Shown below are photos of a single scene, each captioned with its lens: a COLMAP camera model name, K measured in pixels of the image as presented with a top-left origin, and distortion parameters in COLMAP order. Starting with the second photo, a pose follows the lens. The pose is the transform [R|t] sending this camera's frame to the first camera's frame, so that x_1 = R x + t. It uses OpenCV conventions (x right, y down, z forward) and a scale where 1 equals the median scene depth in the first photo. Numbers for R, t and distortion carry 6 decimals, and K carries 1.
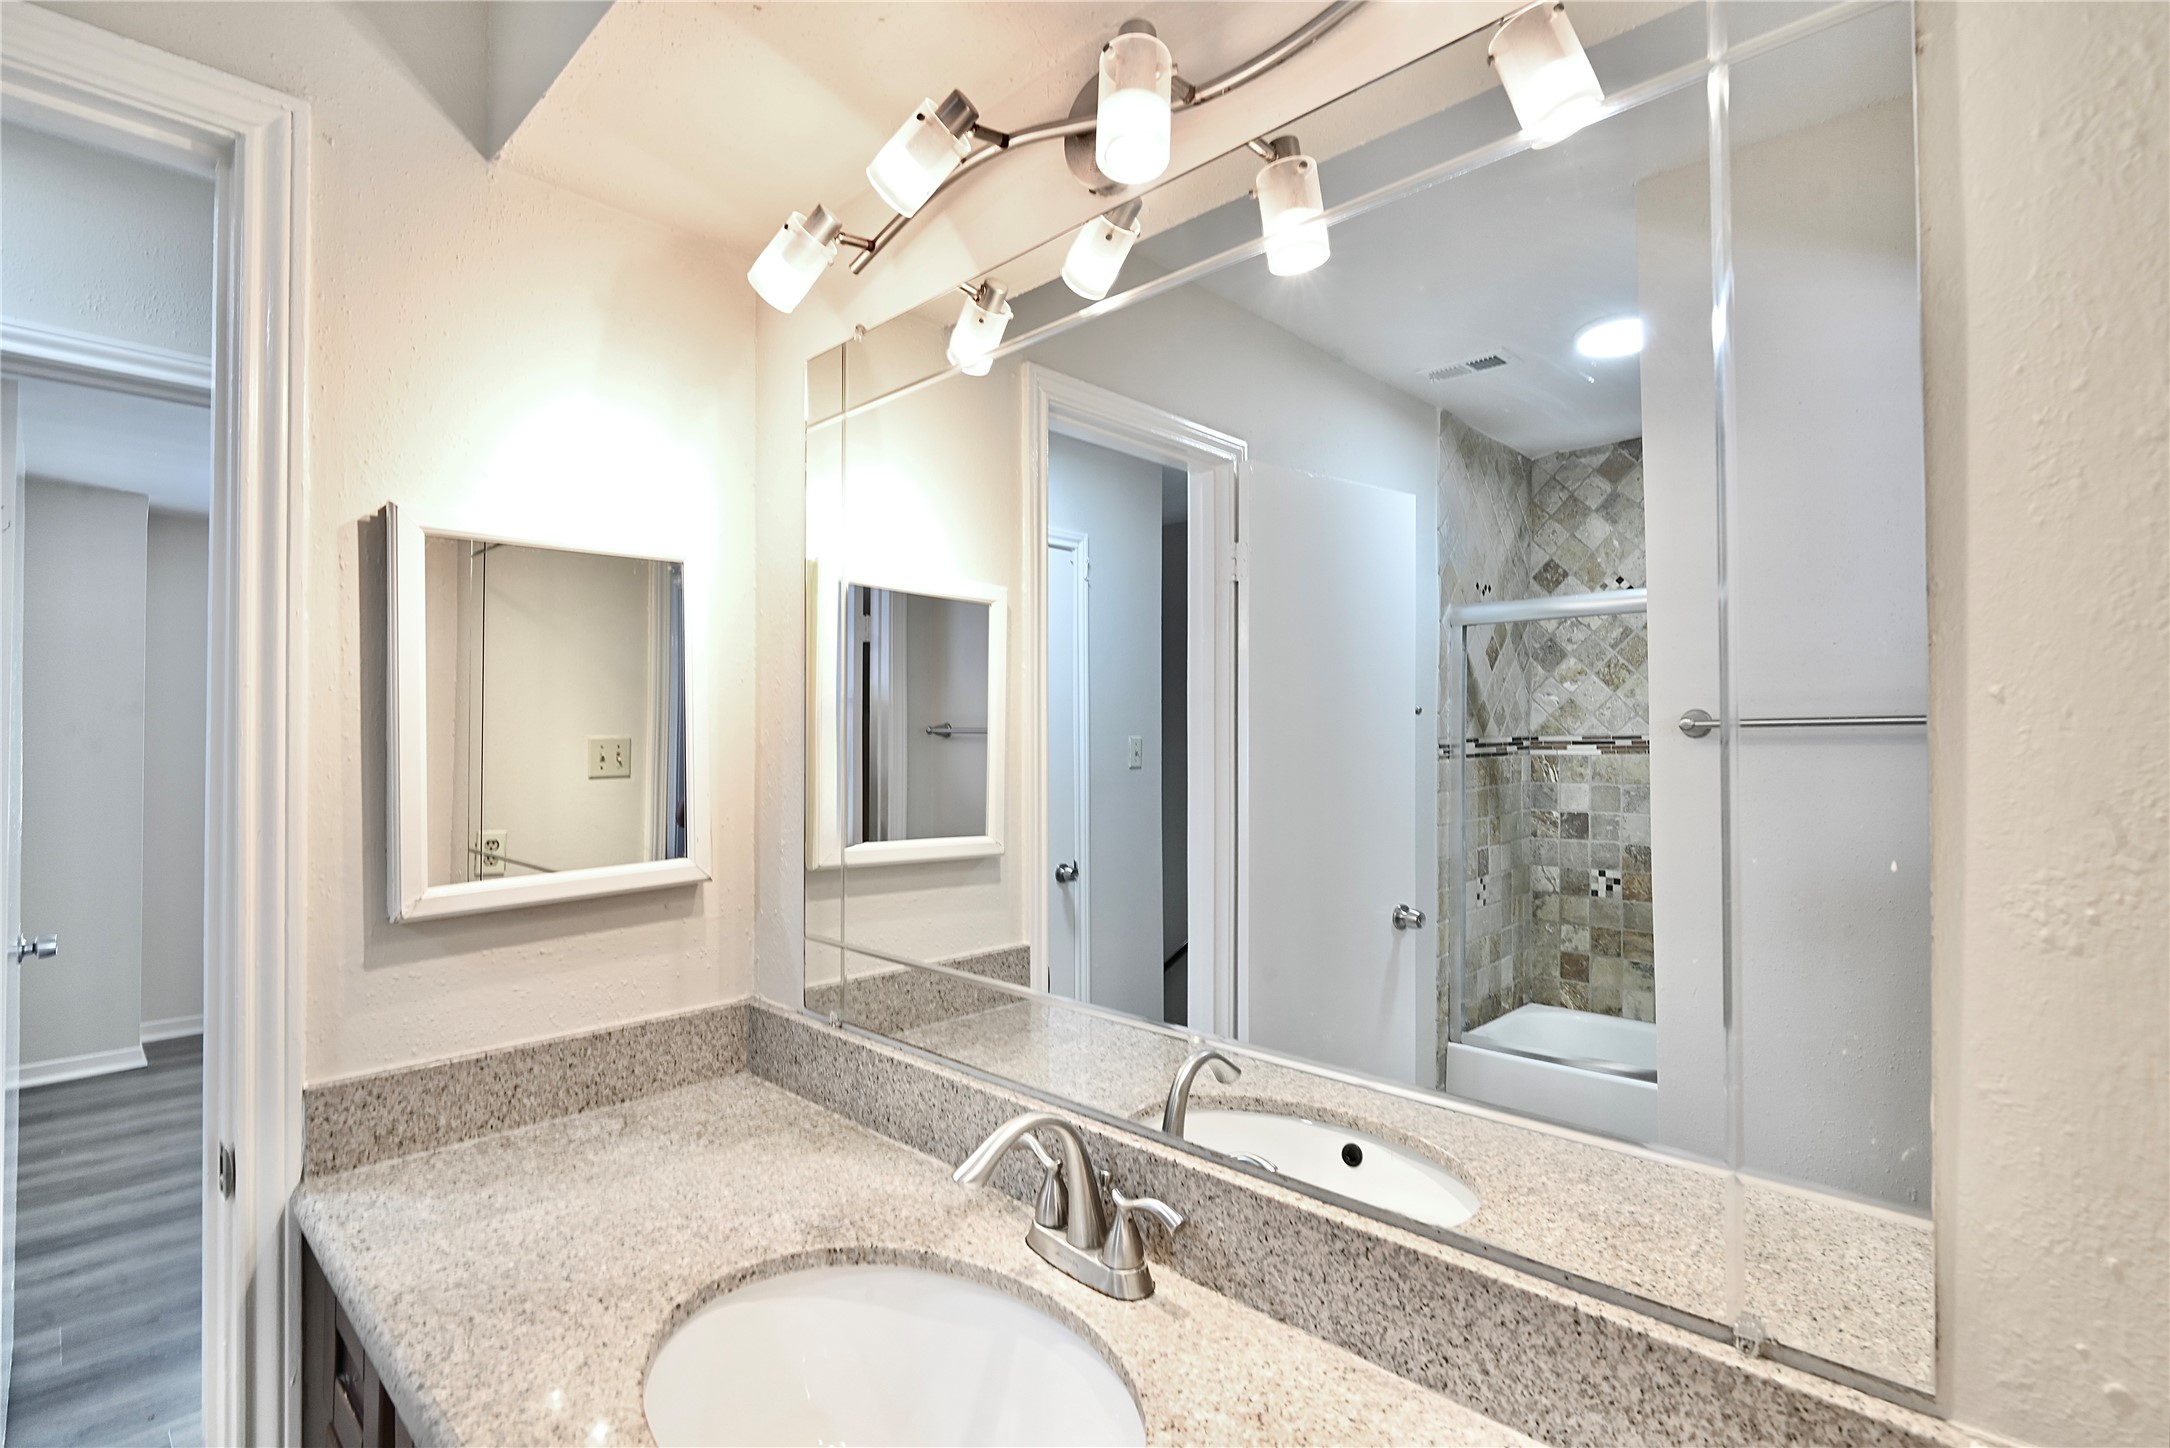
lens RADIAL K [[1015.1, 0, 1083.2], [0, 1015.1, 732.9], [0, 0, 1]] dist [-0.007285, -0.001173]
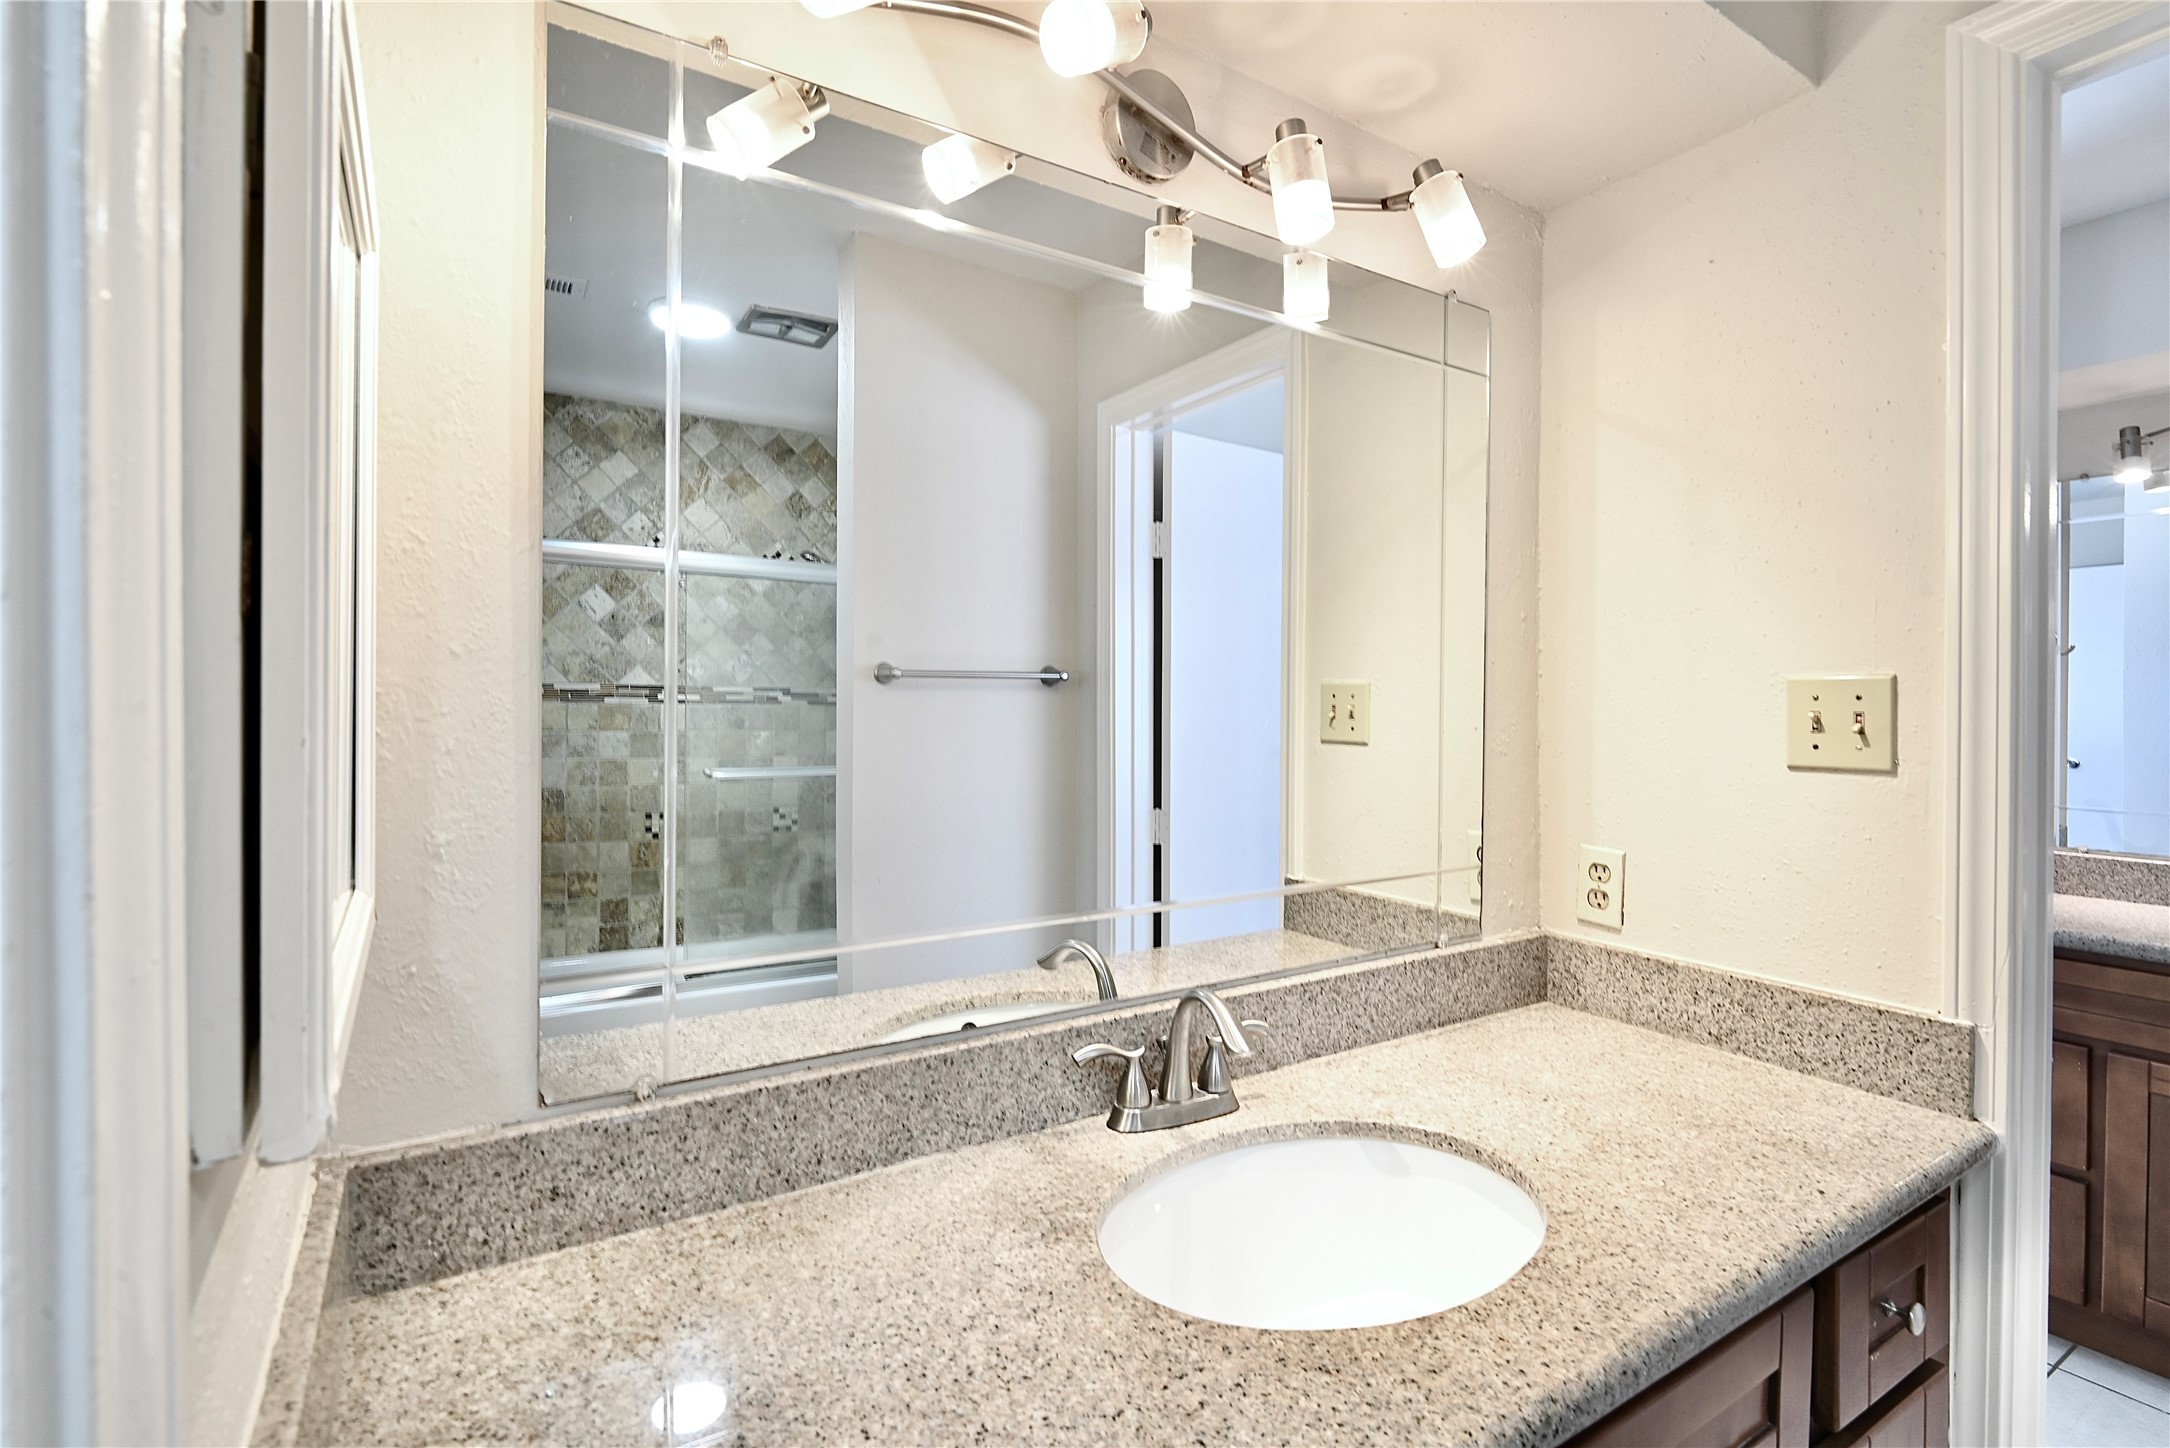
lens RADIAL K [[1015.1, 0, 1081.6], [0, 1015.1, 711.0], [0, 0, 1]] dist [-0.007285, -0.001173]
pose [[0.226597, -0.005150, 0.973975, -0.913240], [-0.017235, 0.999808, 0.009296, 0.036118], [-0.973836, -0.018893, 0.226465, 0.666535]]
